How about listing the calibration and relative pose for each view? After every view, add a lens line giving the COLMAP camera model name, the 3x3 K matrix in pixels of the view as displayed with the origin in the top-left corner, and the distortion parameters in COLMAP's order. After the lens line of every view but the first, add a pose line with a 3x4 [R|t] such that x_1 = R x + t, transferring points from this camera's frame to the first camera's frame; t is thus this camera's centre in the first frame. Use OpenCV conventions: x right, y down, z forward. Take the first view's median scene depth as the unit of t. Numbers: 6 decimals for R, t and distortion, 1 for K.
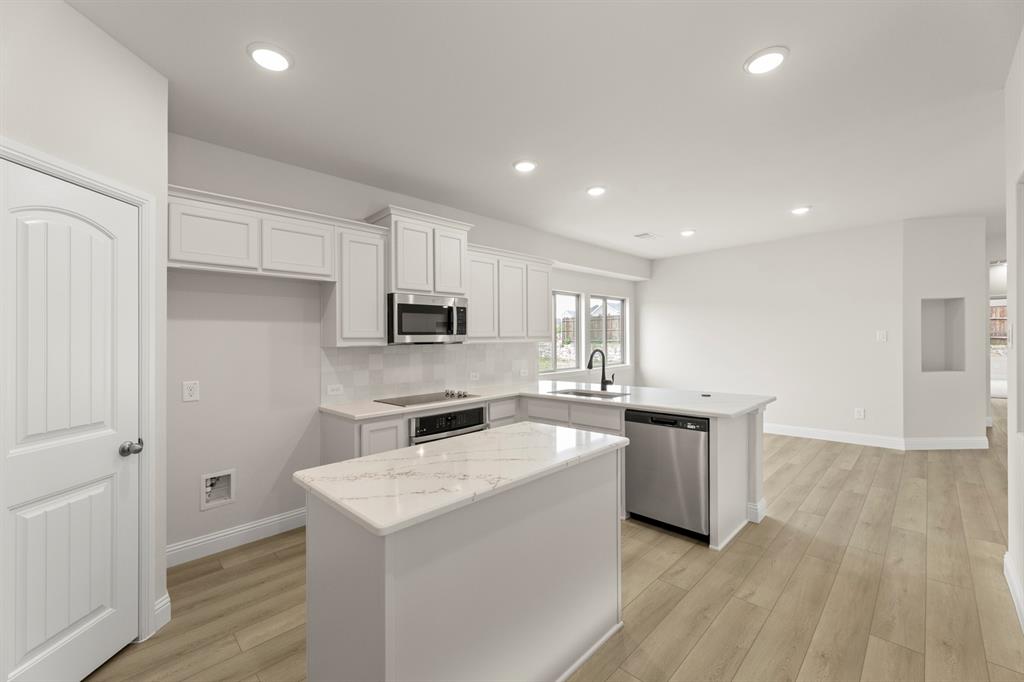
lens RADIAL K [[414.6, 0, 515.9], [0, 414.6, 342.9], [0, 0, 1]] dist [0.000794, -0.000473]
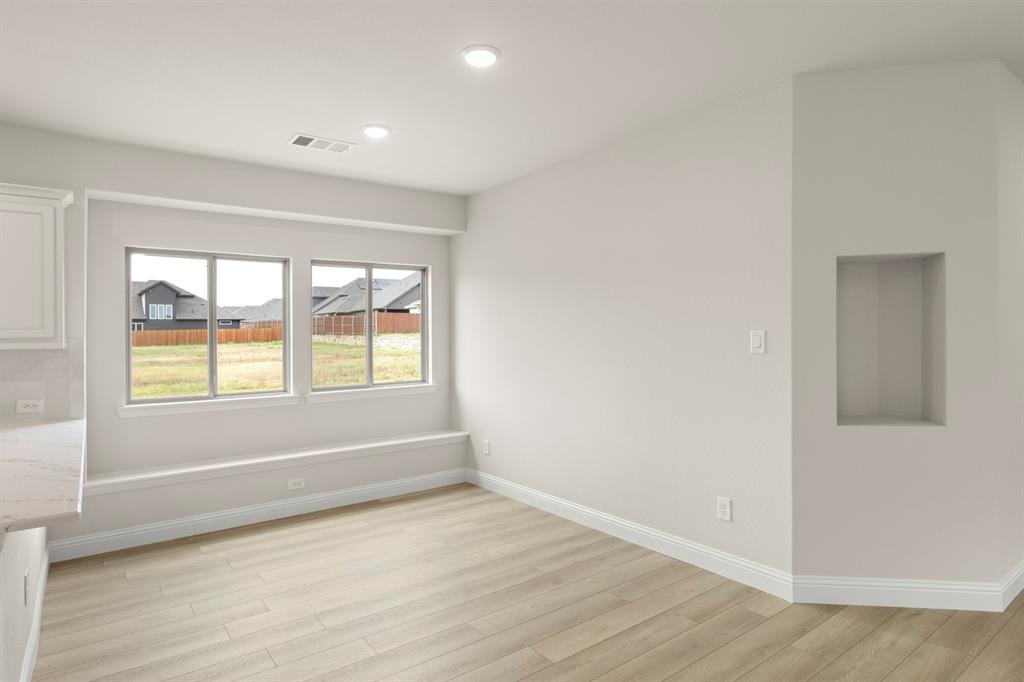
lens RADIAL K [[548.9, 0, 535.2], [0, 548.9, 332.7], [0, 0, 1]] dist [-0.008731, -0.000379]
pose [[0.991246, 0.005002, -0.131930, 0.697980], [-0.004539, 0.999982, 0.003814, -0.025898], [0.131947, -0.003182, 0.991252, 0.368301]]
